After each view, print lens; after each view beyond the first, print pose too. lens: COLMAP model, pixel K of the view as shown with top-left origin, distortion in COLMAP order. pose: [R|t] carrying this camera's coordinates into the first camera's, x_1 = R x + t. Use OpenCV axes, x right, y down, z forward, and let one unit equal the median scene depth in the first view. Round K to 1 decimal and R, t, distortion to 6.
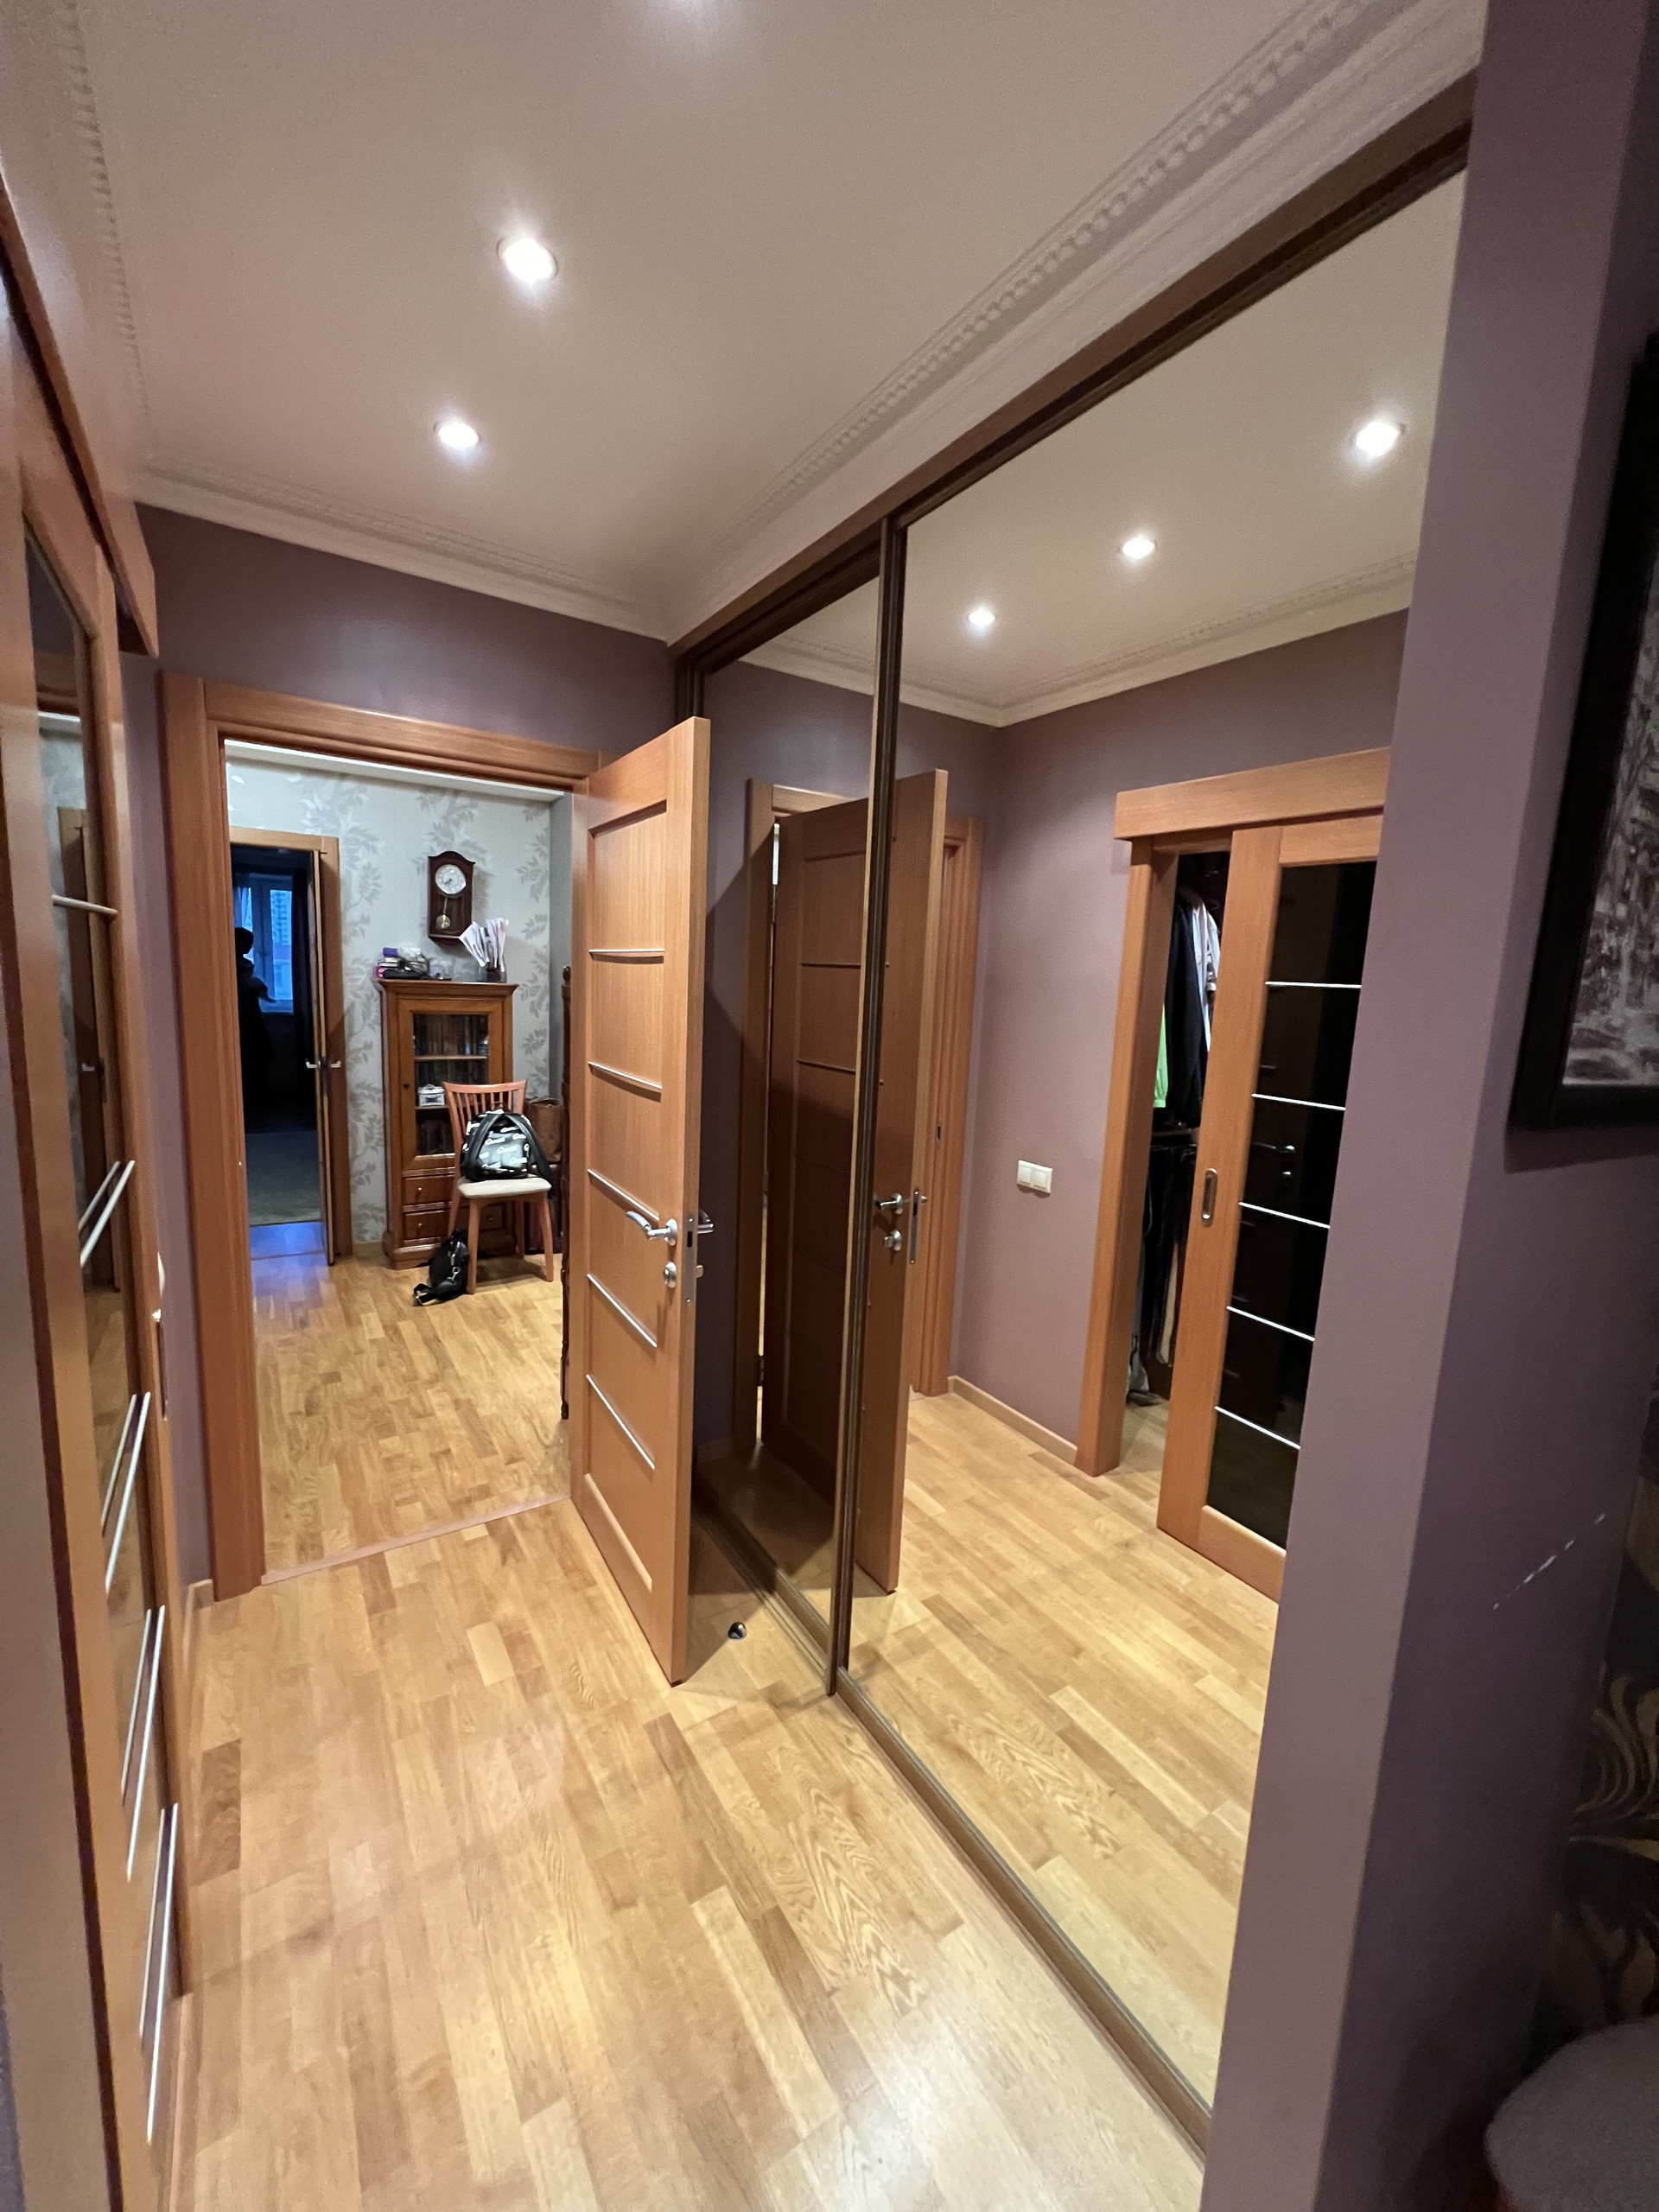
lens RADIAL K [[887.6, 0, 839.4], [0, 887.6, 1110.2], [0, 0, 1]] dist [-0.003542, -0.000071]
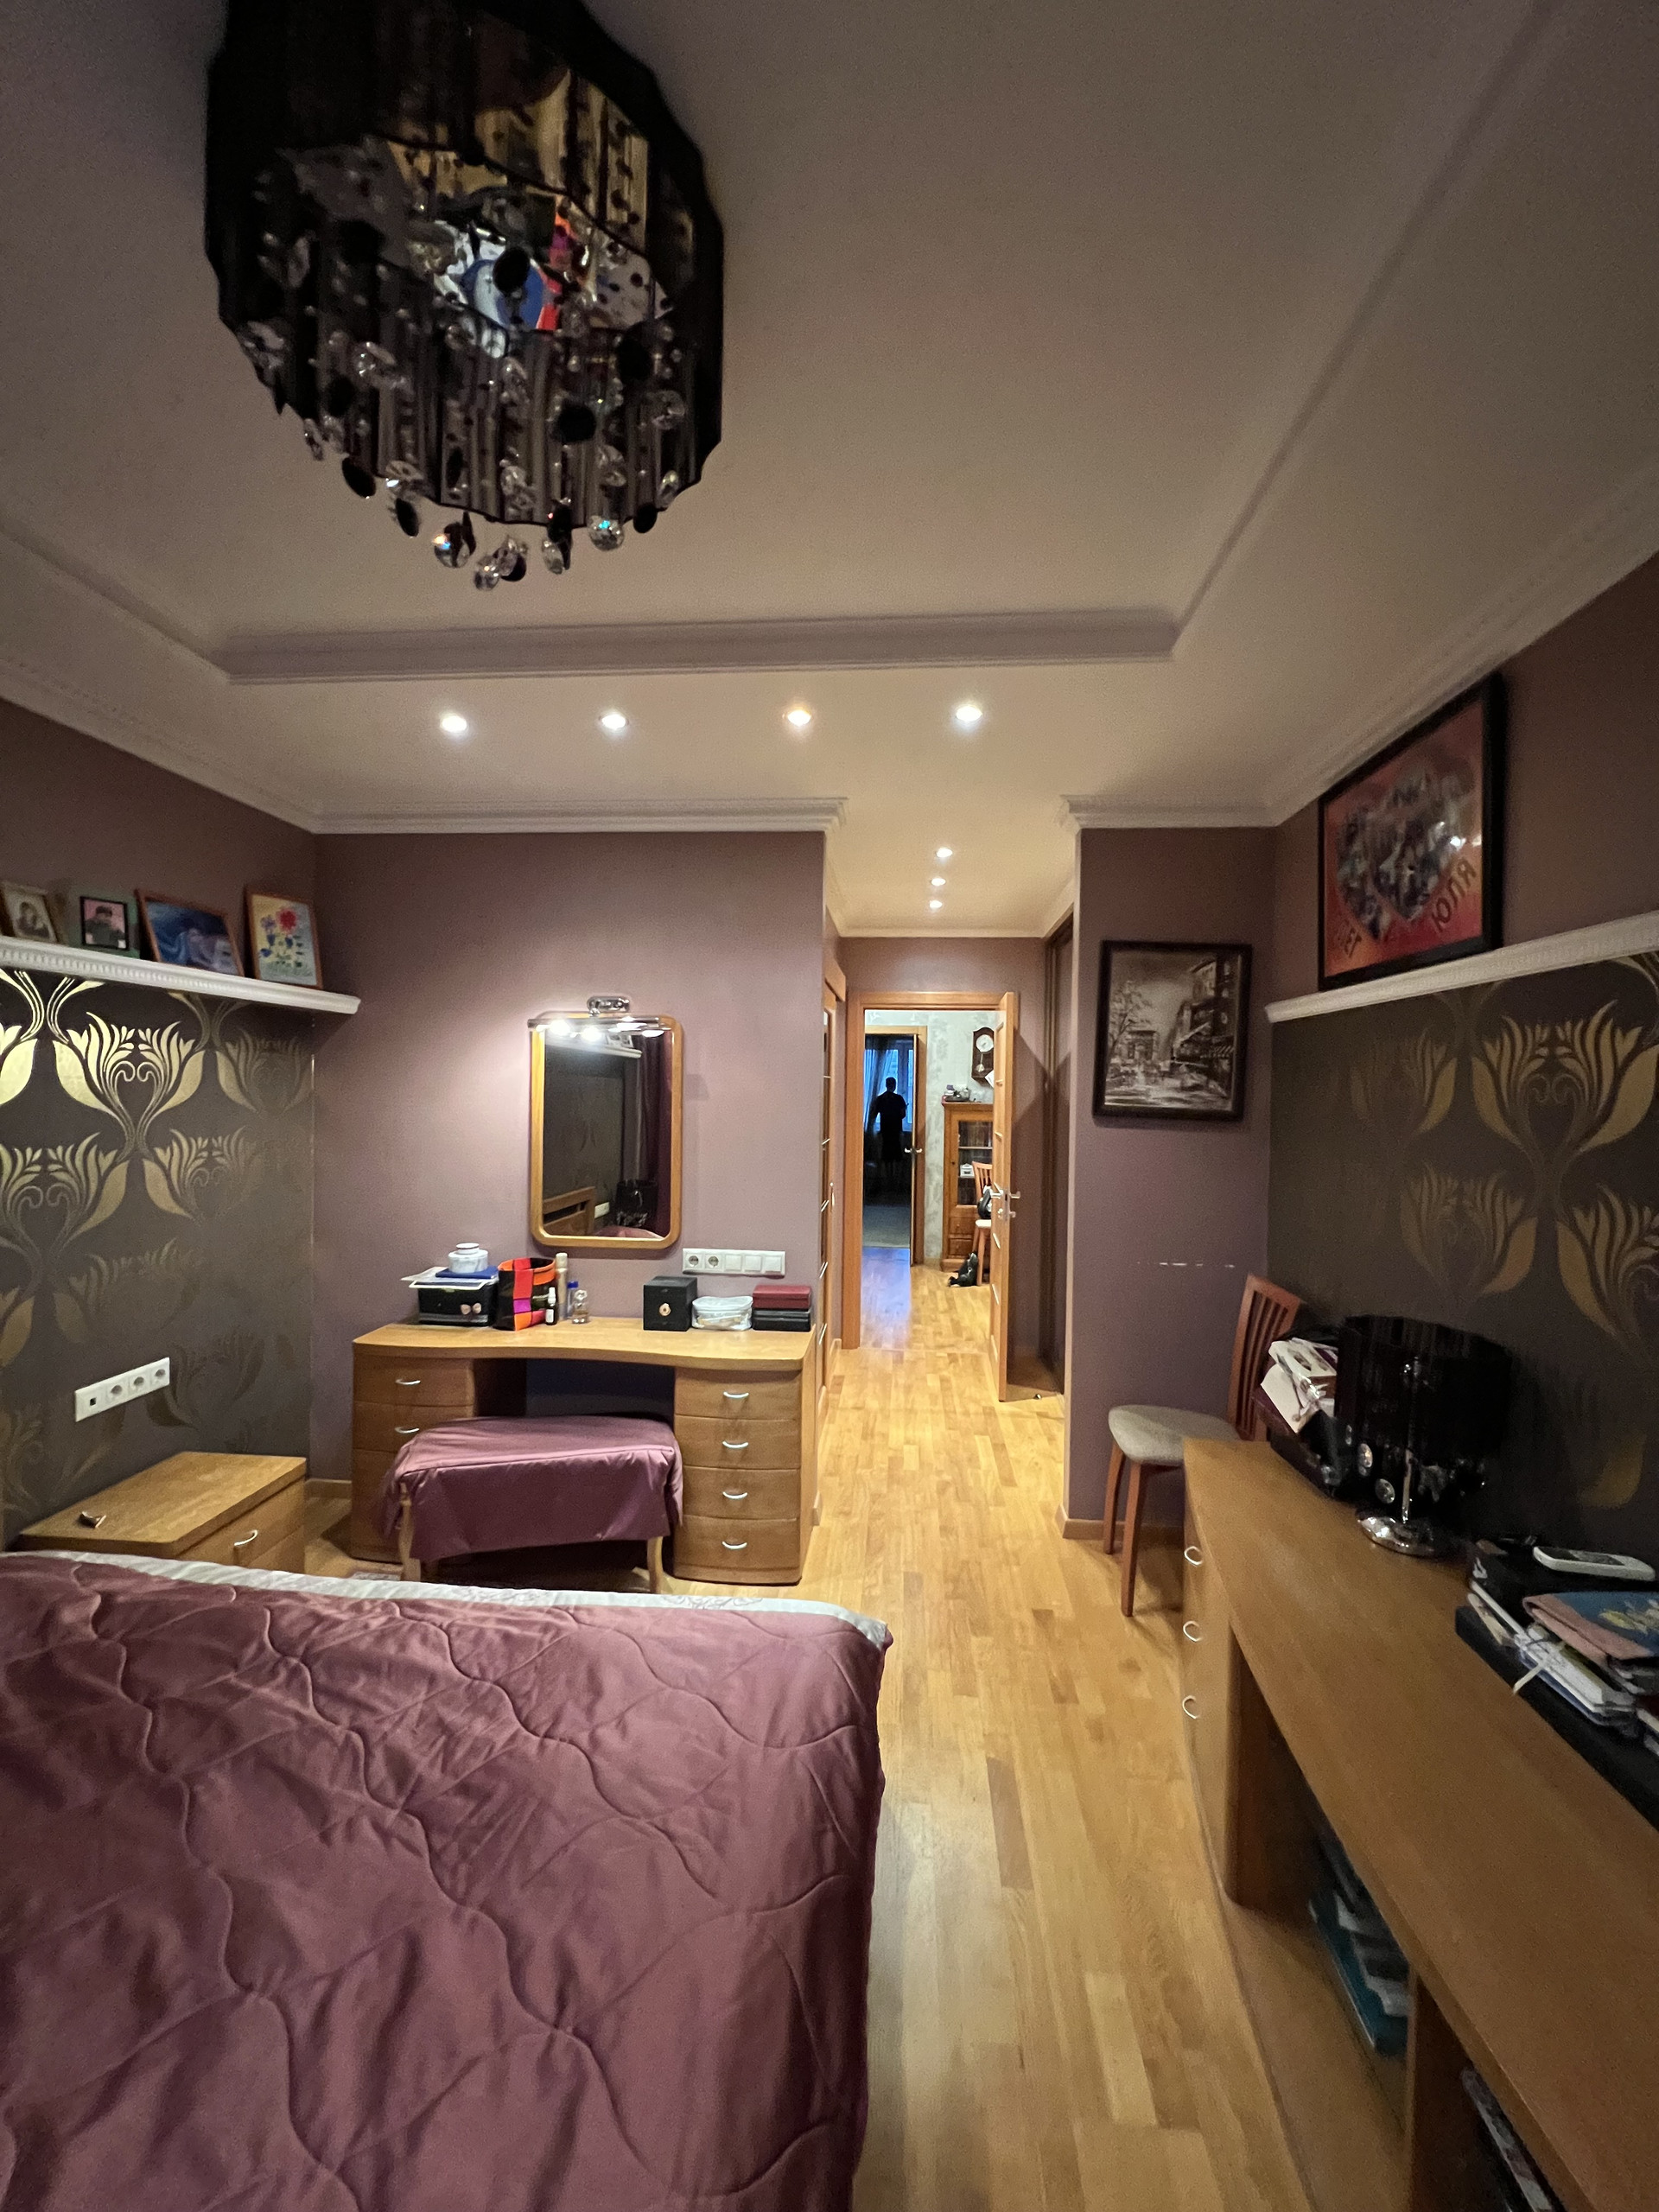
lens RADIAL K [[887.6, 0, 834.3], [0, 887.6, 1105.1], [0, 0, 1]] dist [-0.003542, -0.000071]
pose [[0.786624, -0.025237, -0.616916, 0.706770], [-0.069150, 0.989277, -0.128641, 0.175668], [0.613547, 0.143852, 0.776445, -0.886908]]
